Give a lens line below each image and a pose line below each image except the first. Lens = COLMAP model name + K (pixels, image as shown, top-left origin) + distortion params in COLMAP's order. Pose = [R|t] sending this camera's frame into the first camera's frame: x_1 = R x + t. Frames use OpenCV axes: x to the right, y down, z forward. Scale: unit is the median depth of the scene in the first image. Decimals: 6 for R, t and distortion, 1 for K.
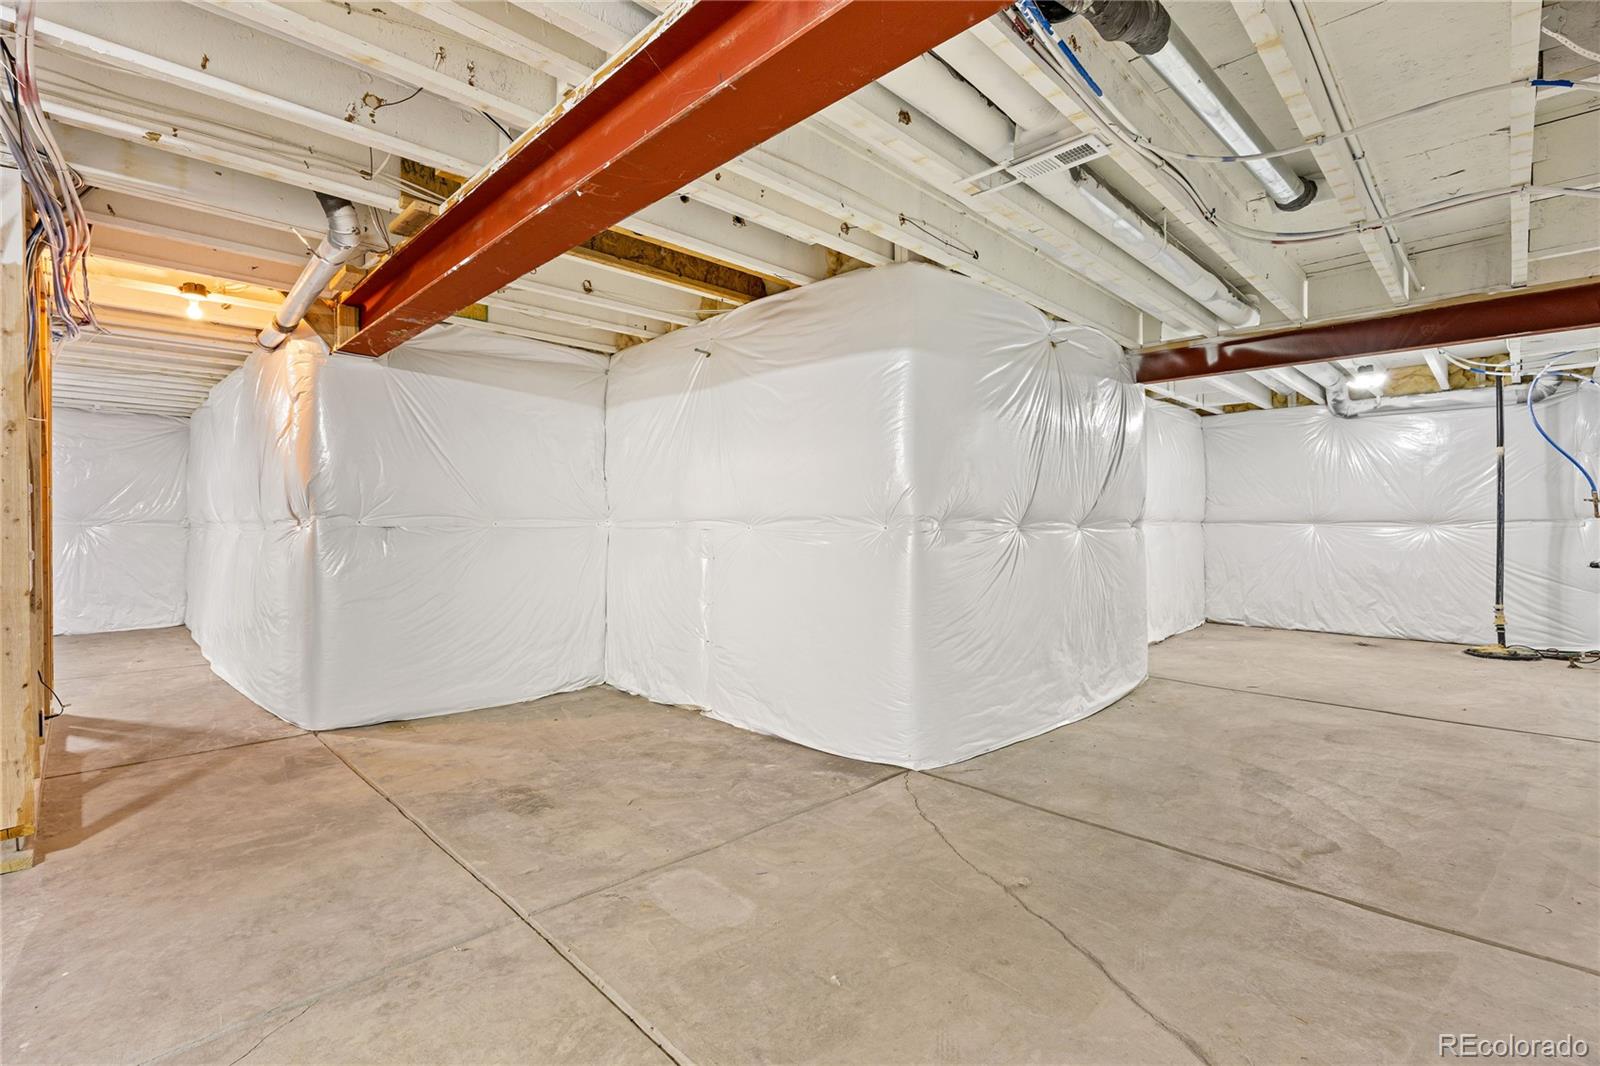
lens RADIAL K [[715.9, 0, 801.2], [0, 715.9, 528.1], [0, 0, 1]] dist [-0.012406, 0.001335]
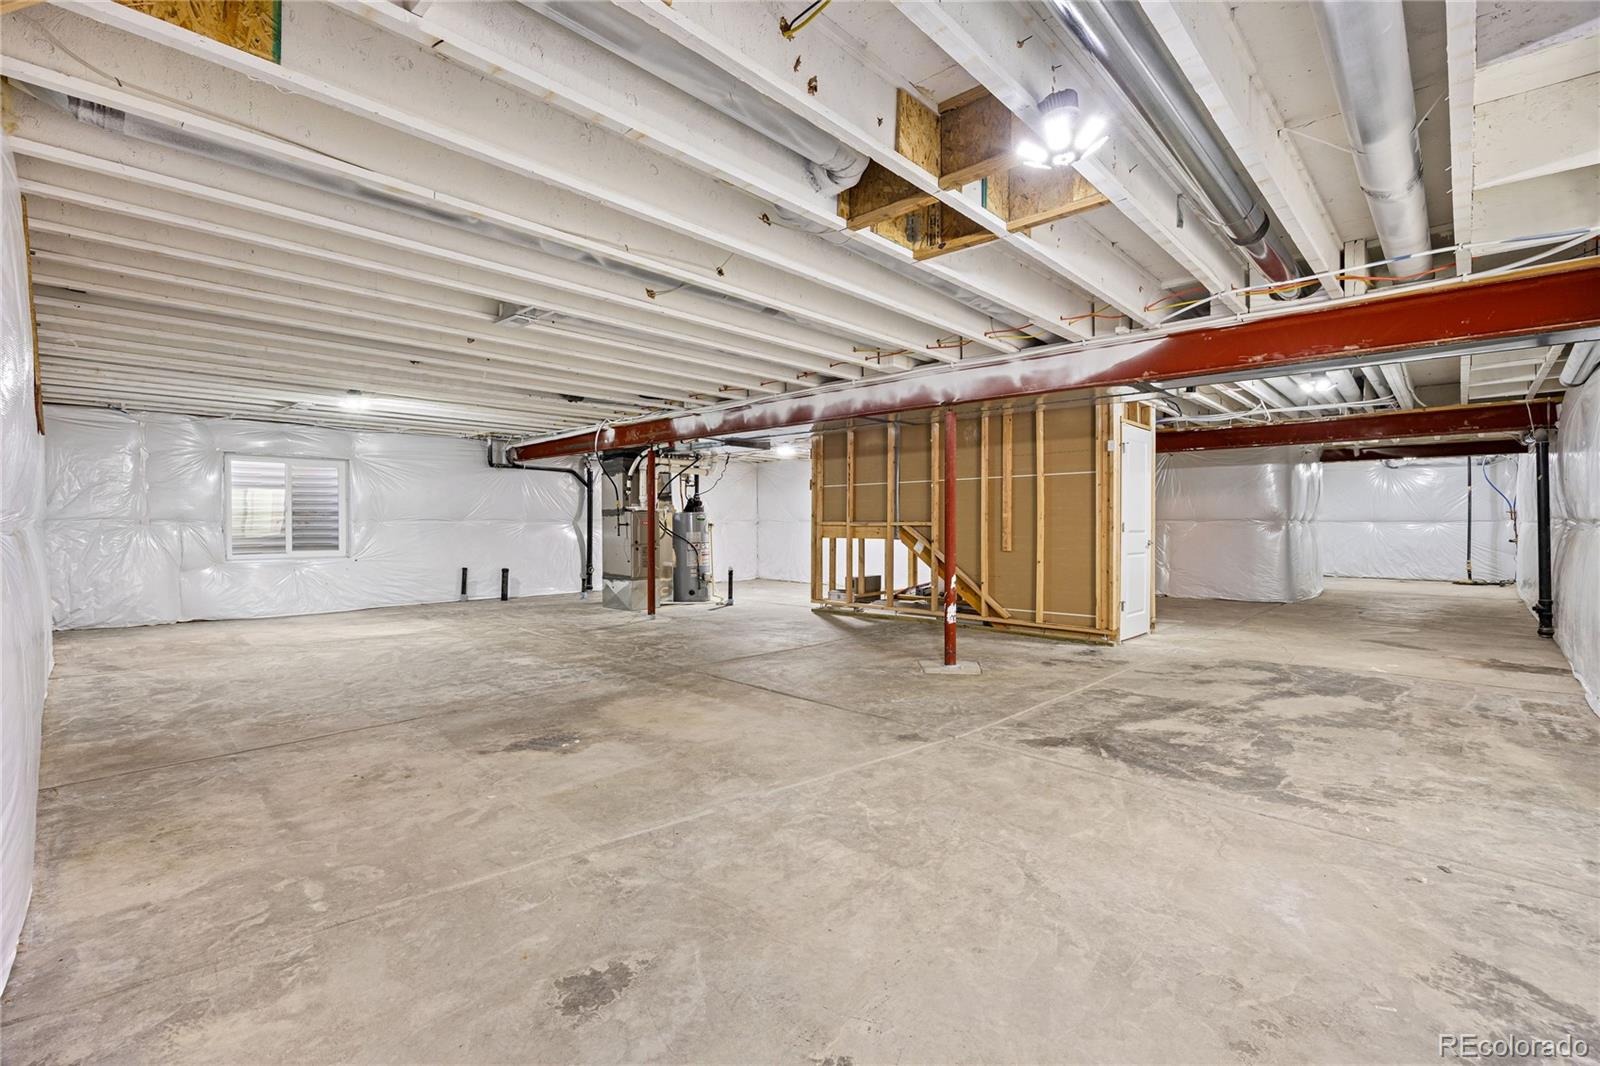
lens RADIAL K [[715.9, 0, 798.4], [0, 715.9, 528.8], [0, 0, 1]] dist [-0.012406, 0.001335]
pose [[0.999433, 0.000656, 0.033667, -1.068381], [-0.000769, 0.999994, 0.003334, 0.007323], [-0.033665, -0.003358, 0.999428, -1.030839]]
